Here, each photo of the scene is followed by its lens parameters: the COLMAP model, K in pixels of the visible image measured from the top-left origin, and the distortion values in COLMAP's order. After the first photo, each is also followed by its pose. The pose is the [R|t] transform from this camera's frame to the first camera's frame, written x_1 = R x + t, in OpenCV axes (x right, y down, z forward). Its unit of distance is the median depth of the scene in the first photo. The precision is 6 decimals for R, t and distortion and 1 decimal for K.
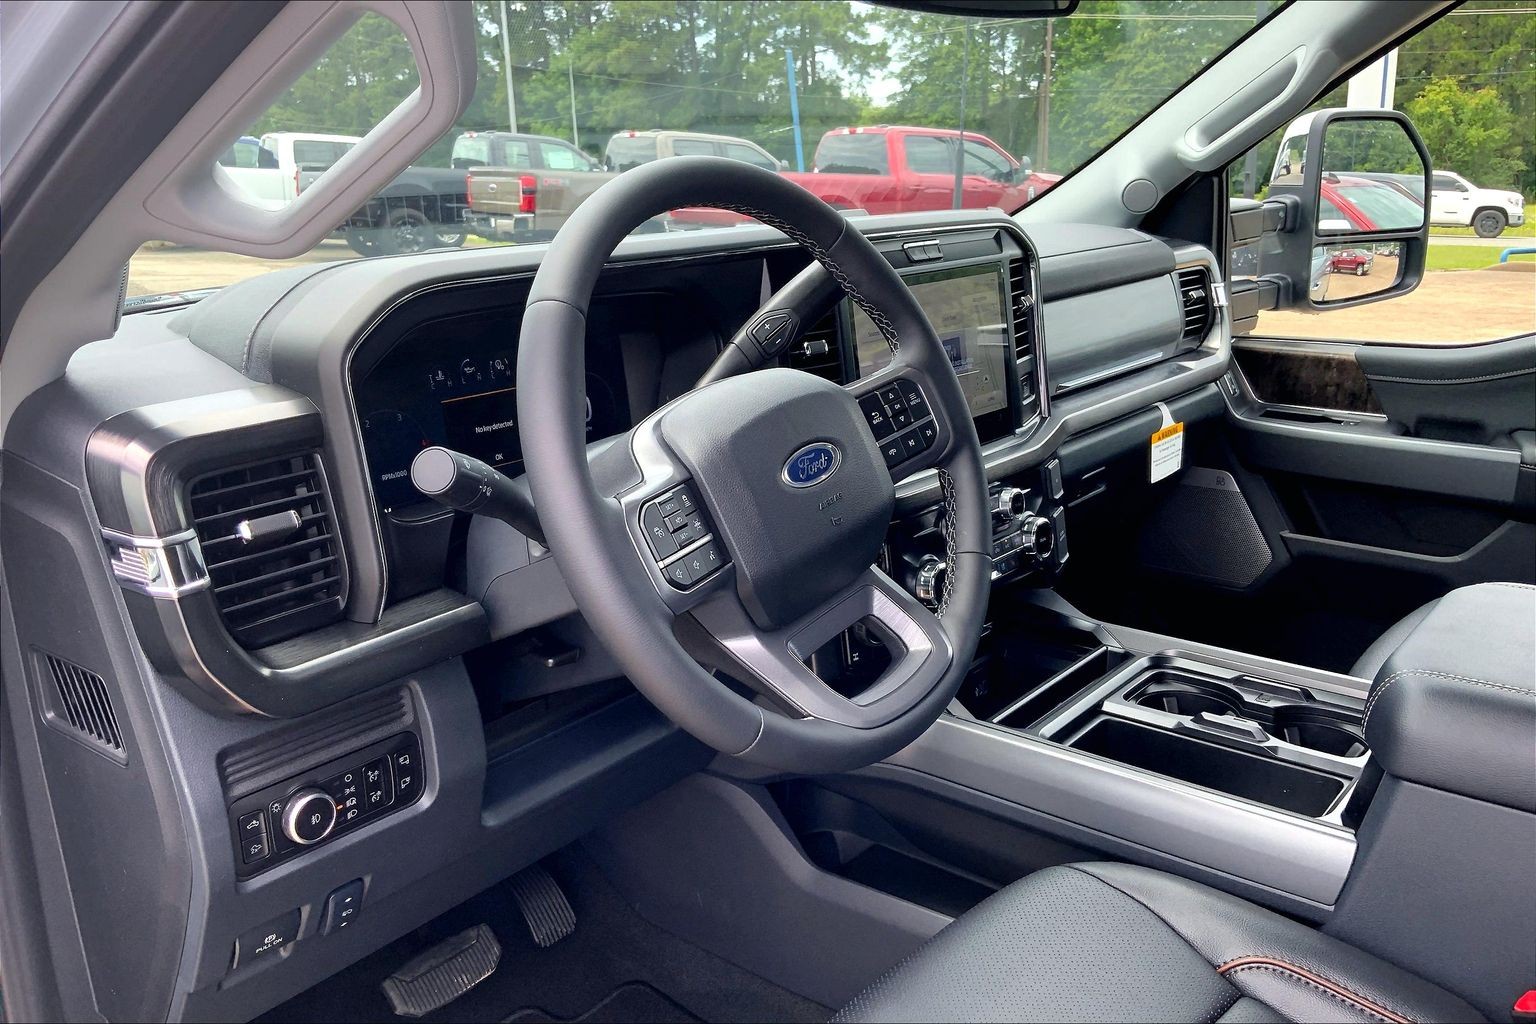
lens RADIAL K [[1270.1, 0, 768.0], [0, 1270.1, 512.0], [0, 0, 1]] dist [0.080709, -0.125830]
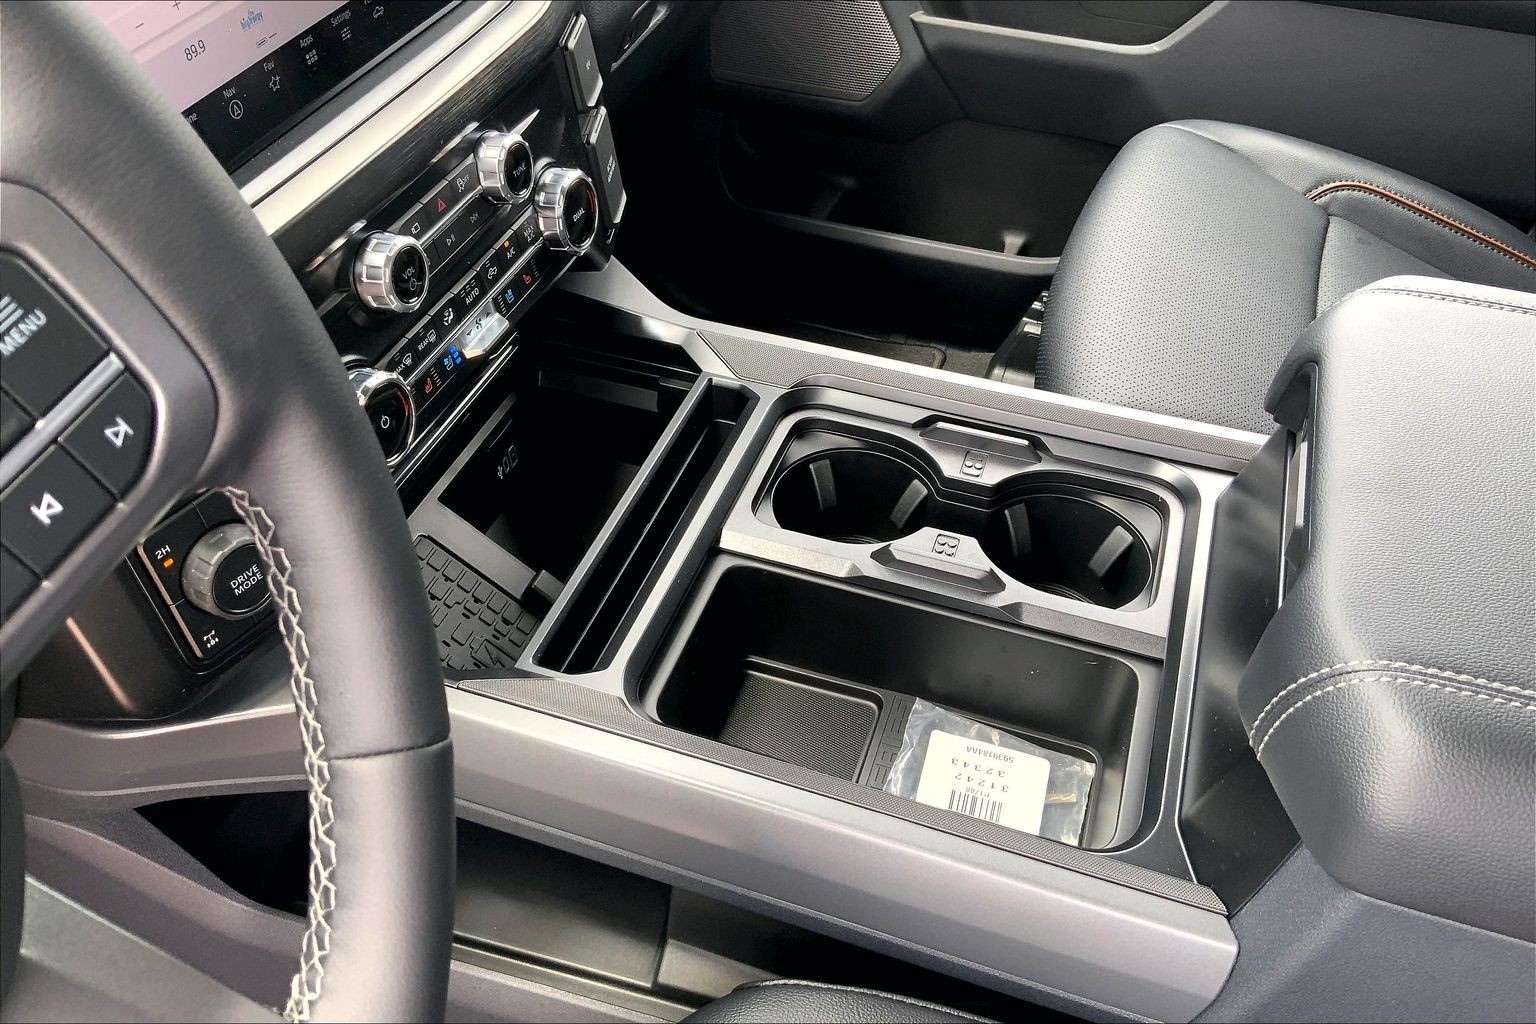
lens RADIAL K [[1270.1, 0, 768.0], [0, 1270.1, 512.0], [0, 0, 1]] dist [0.080709, -0.125830]
pose [[0.937128, -0.211892, 0.277297, 0.118592], [0.057648, 0.877651, 0.475821, -0.113969], [-0.344193, -0.429920, 0.834686, 0.489071]]
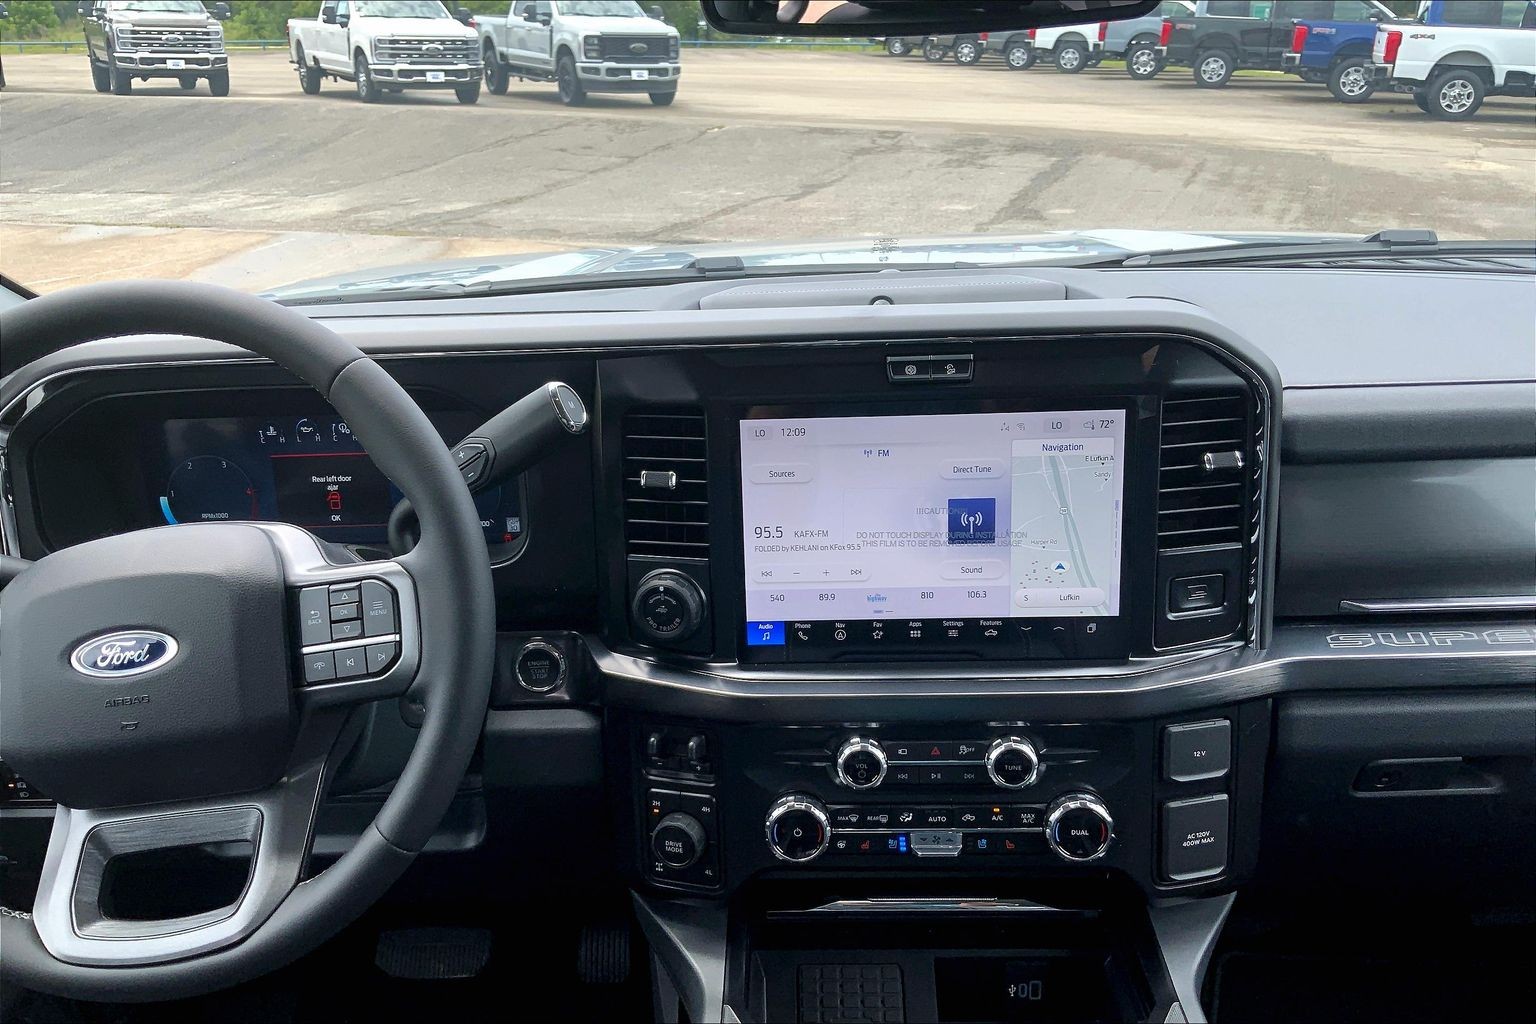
lens RADIAL K [[1270.1, 0, 768.0], [0, 1270.1, 512.0], [0, 0, 1]] dist [0.080709, -0.125830]
pose [[0.615003, 0.268639, -0.741353, 0.557878], [-0.189531, 0.962976, 0.191718, -0.228818], [0.765408, 0.022602, 0.643148, 0.460088]]
